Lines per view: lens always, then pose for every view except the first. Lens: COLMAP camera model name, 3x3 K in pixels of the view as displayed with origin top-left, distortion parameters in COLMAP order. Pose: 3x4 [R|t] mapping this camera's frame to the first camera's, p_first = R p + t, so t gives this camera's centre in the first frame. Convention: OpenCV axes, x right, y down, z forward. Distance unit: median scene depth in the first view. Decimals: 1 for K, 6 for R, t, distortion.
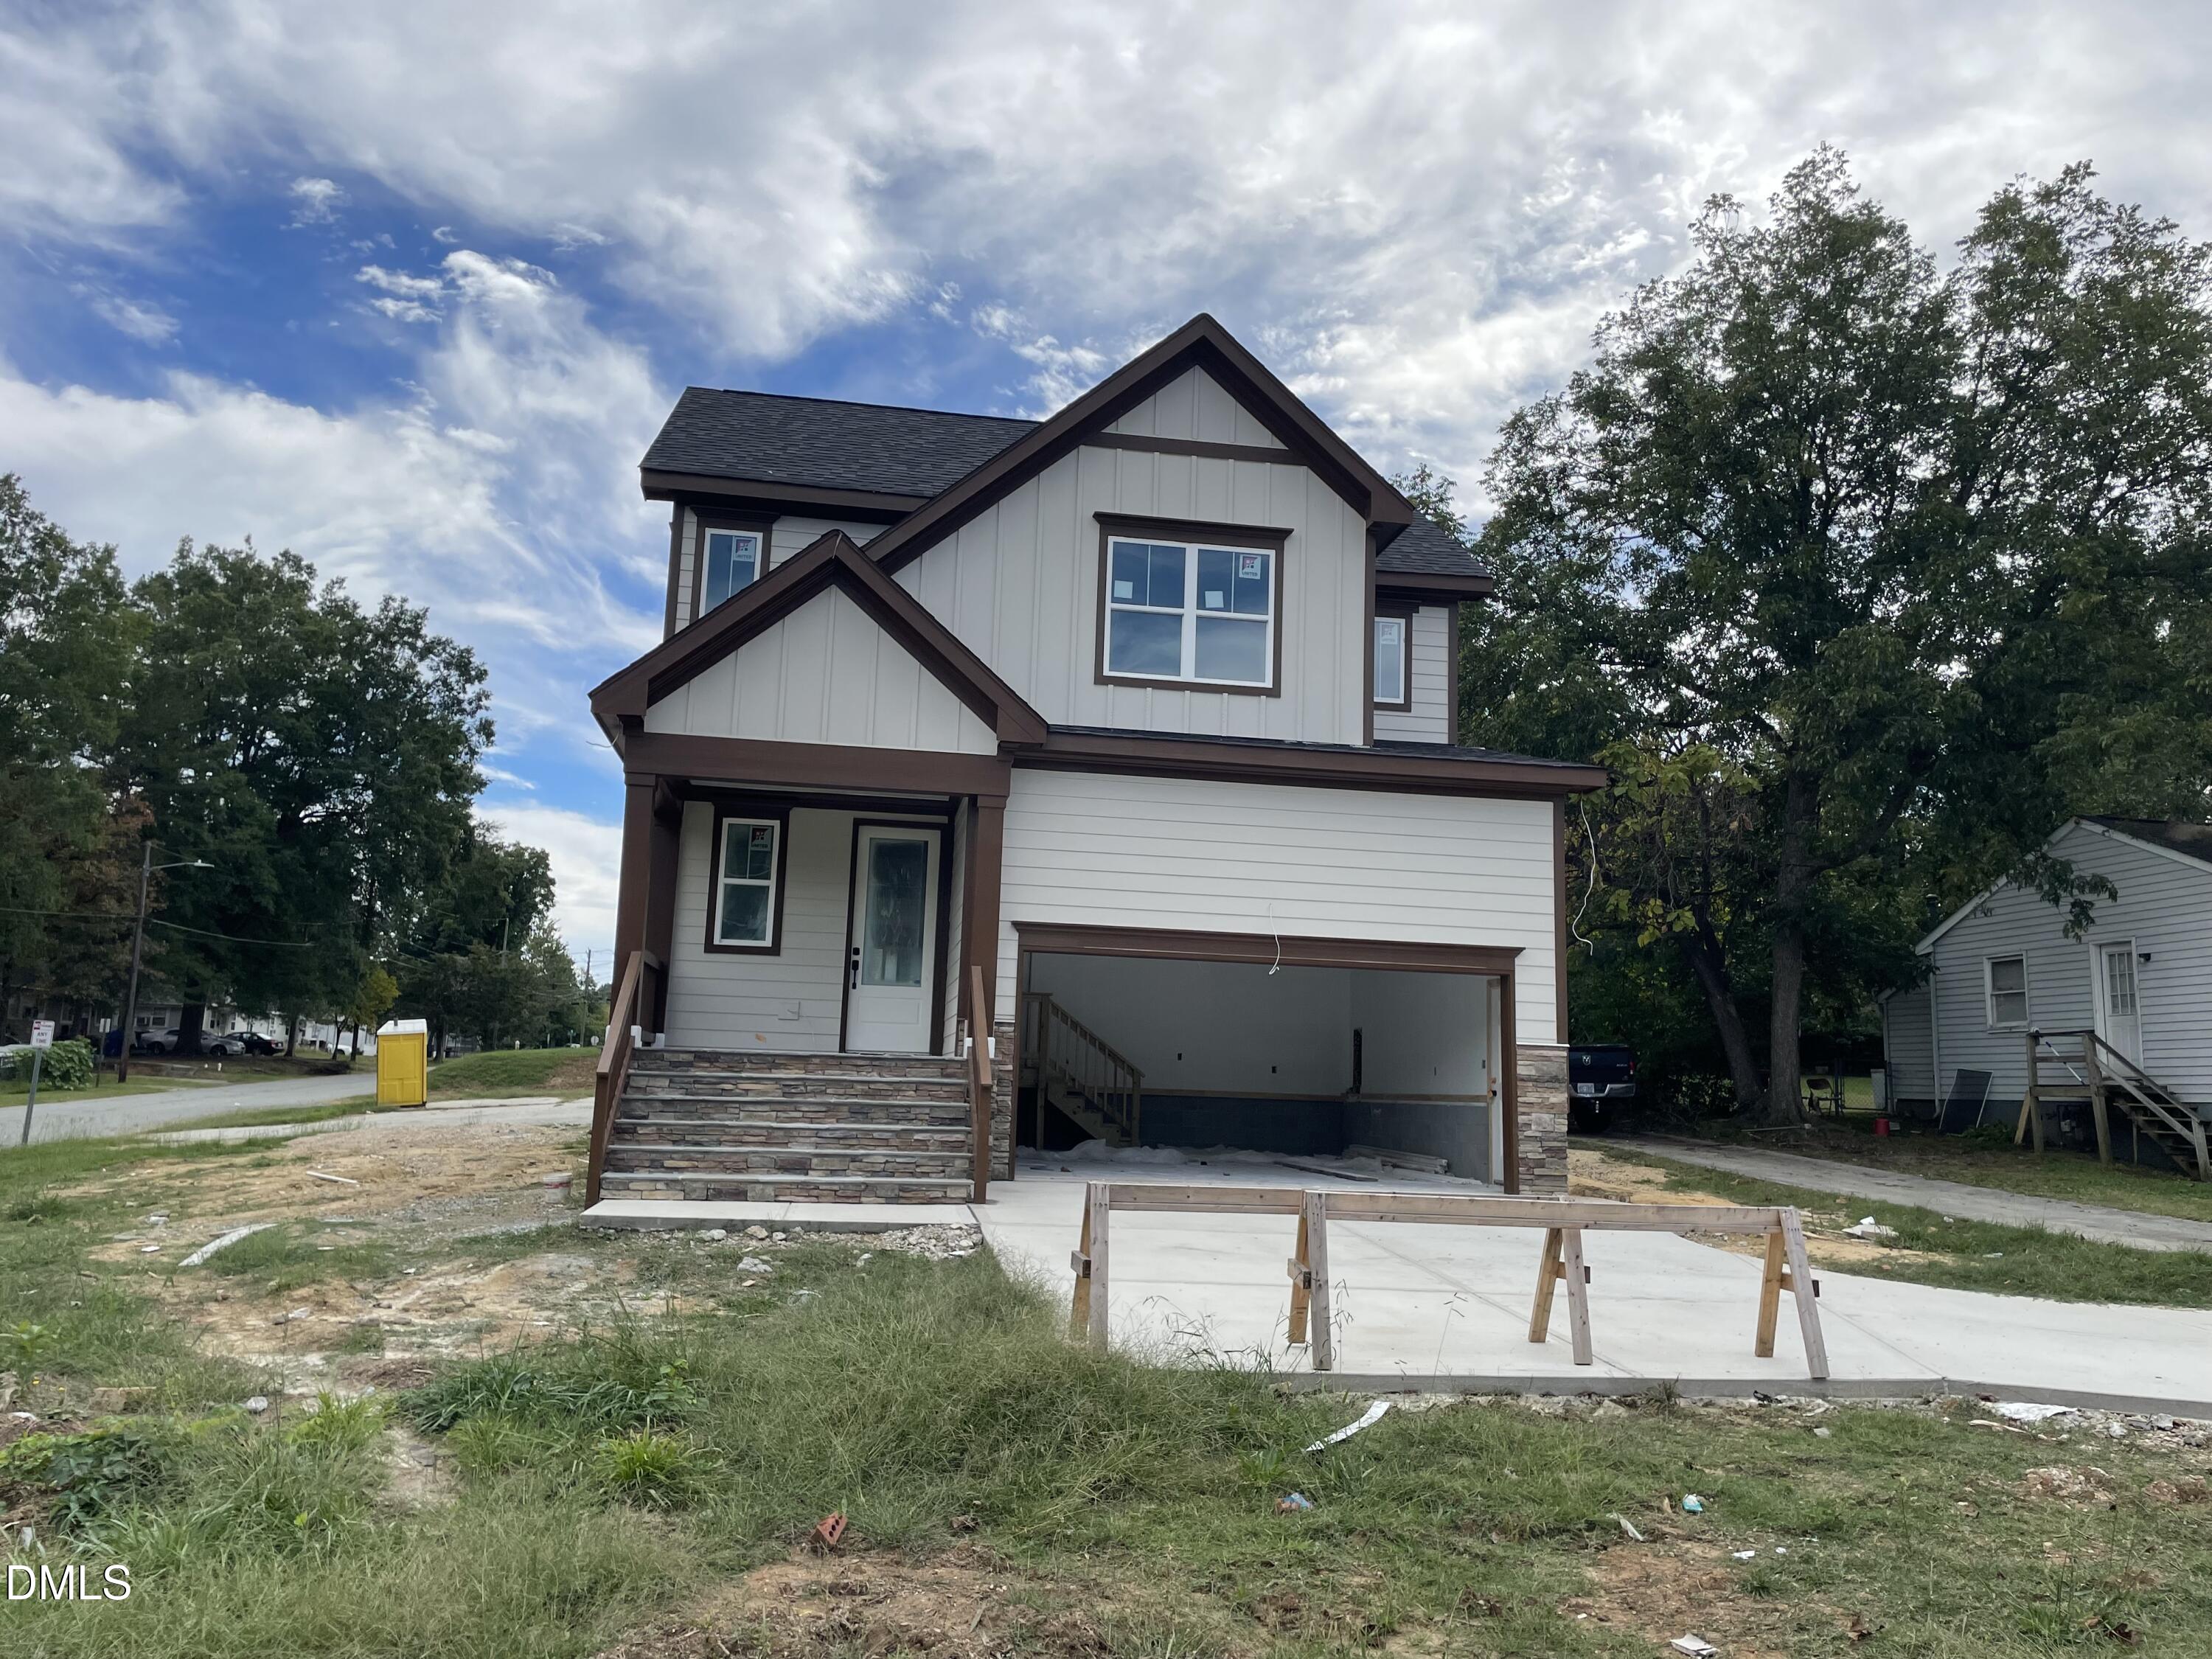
lens RADIAL K [[1693.0, 0, 1104.9], [0, 1693.0, 805.0], [0, 0, 1]] dist [0.092302, -0.123250]
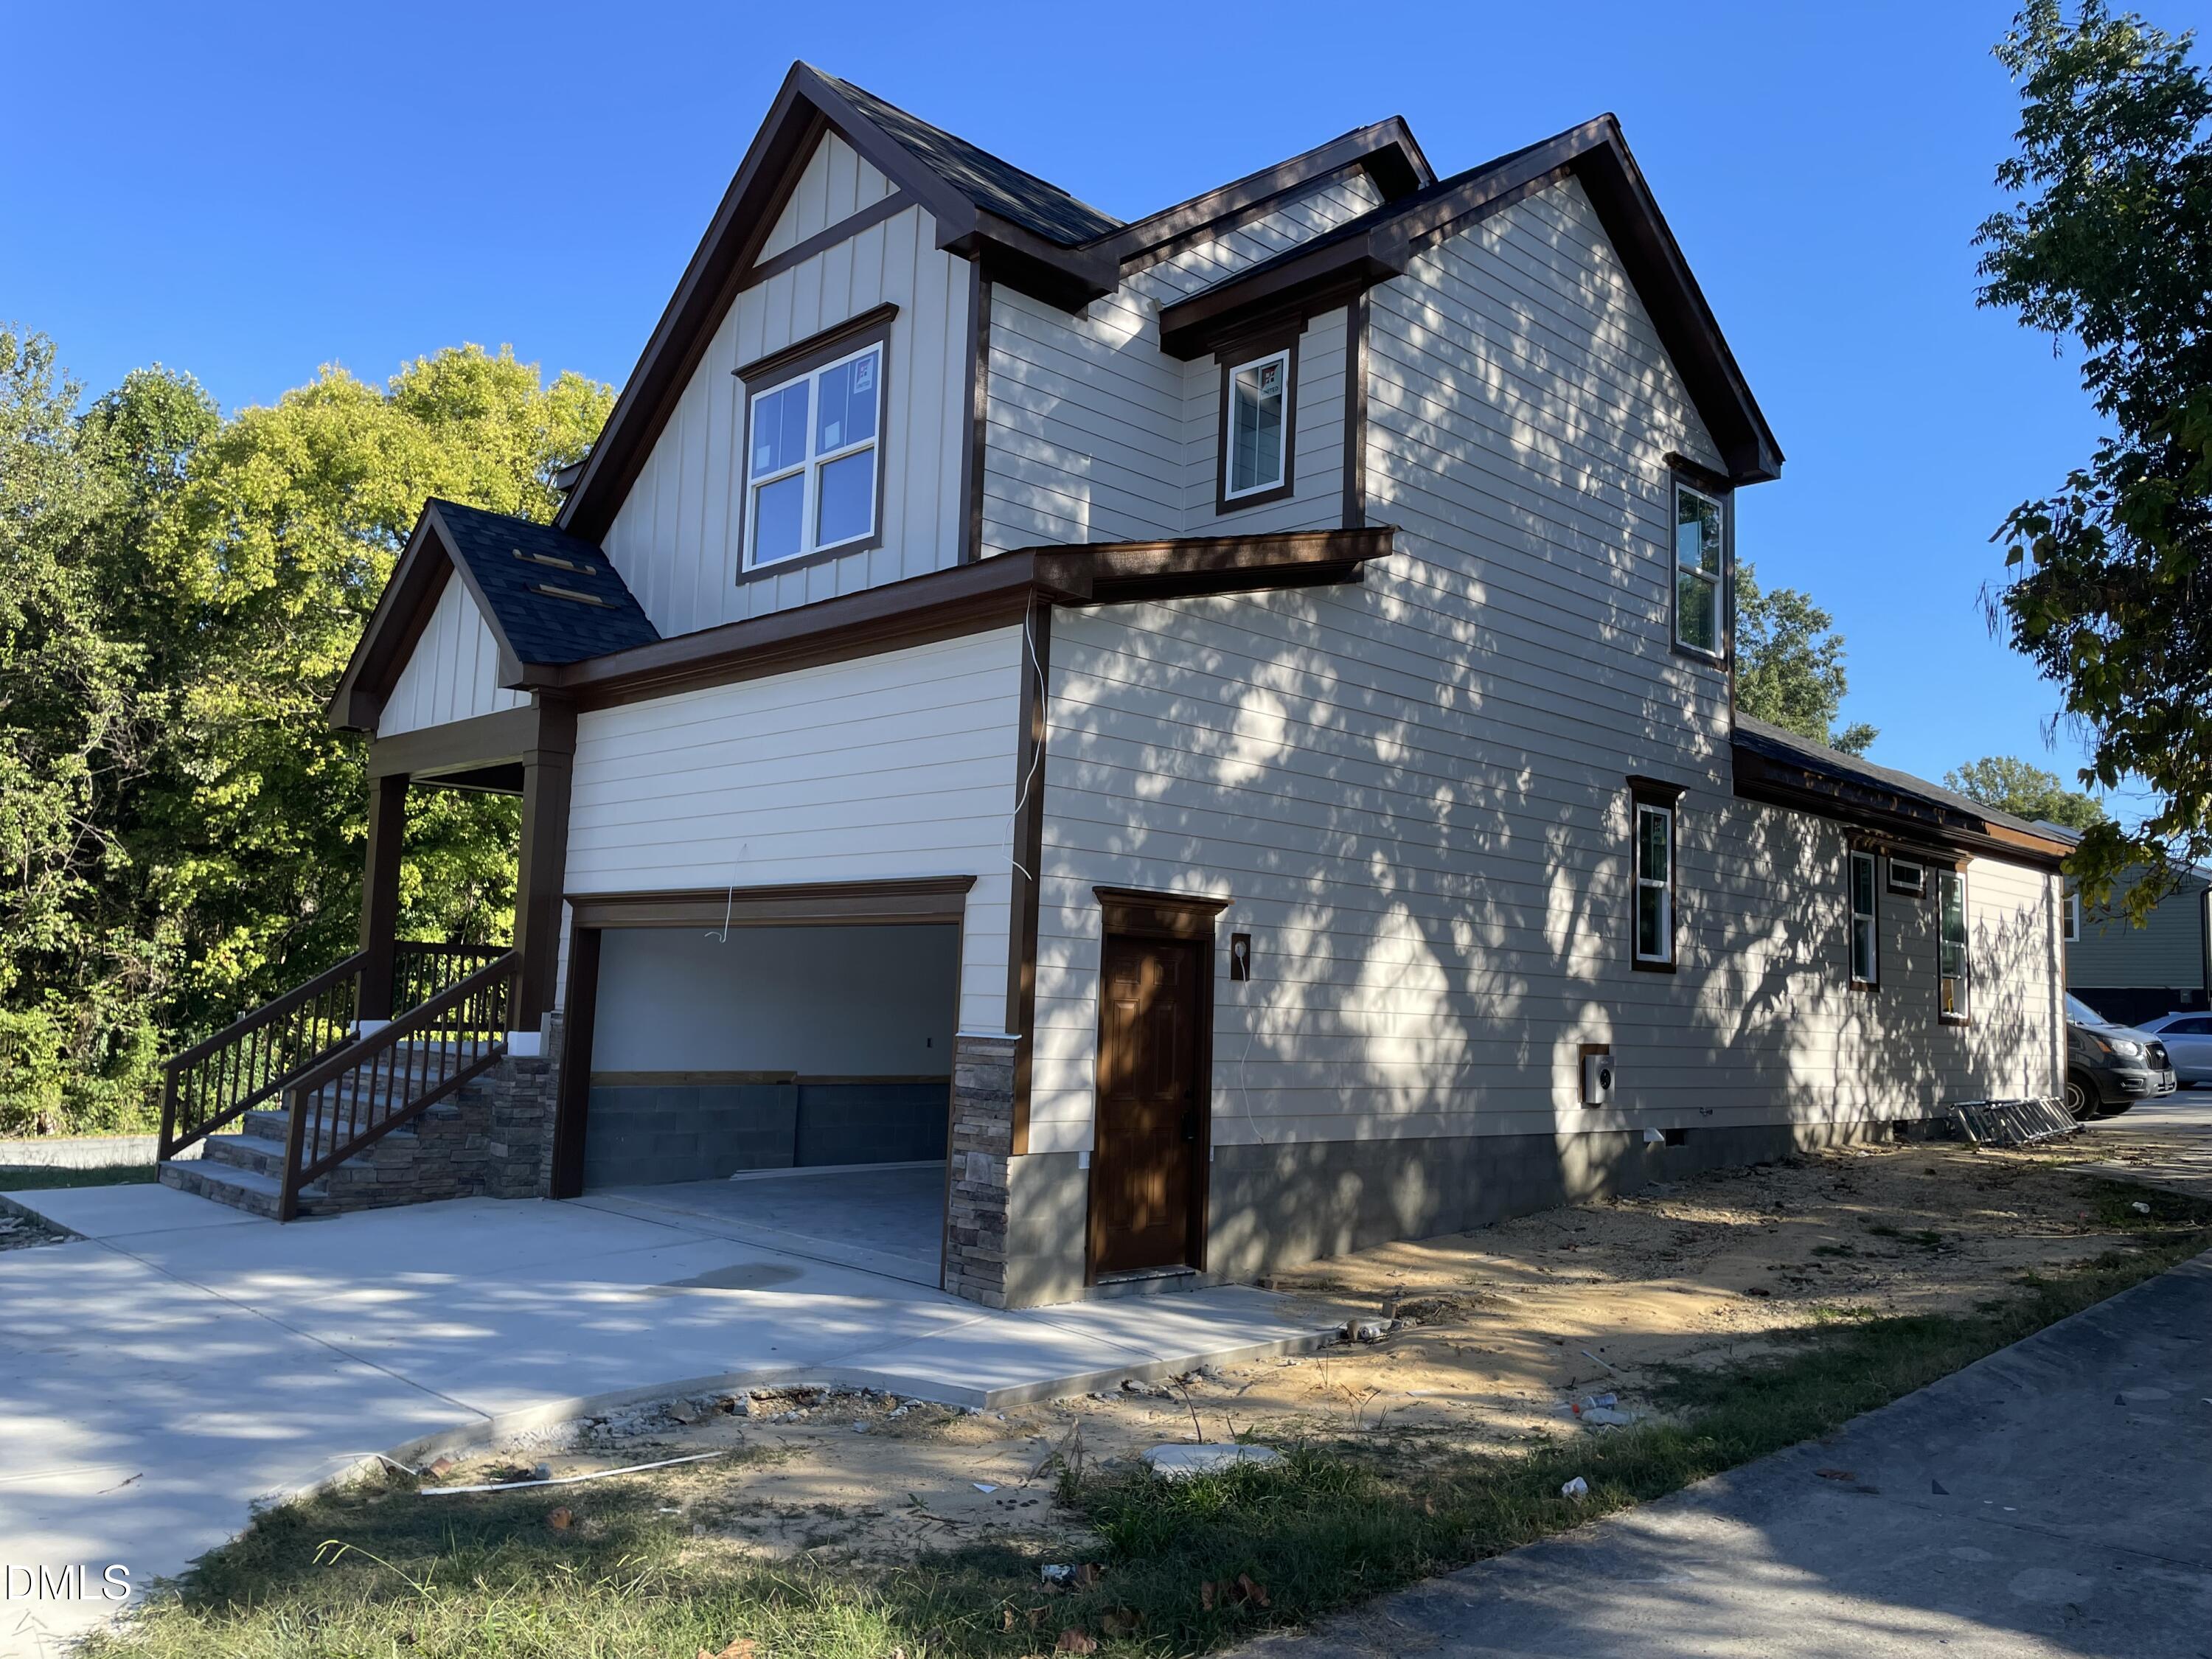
lens RADIAL K [[1681.7, 0, 1106.0], [0, 1681.7, 829.5], [0, 0, 1]] dist [0.088715, -0.123103]
pose [[0.572803, -0.100149, -0.813552, 0.709829], [0.117818, 0.992261, -0.039196, 0.090877], [0.811182, -0.073400, 0.580170, 0.655480]]
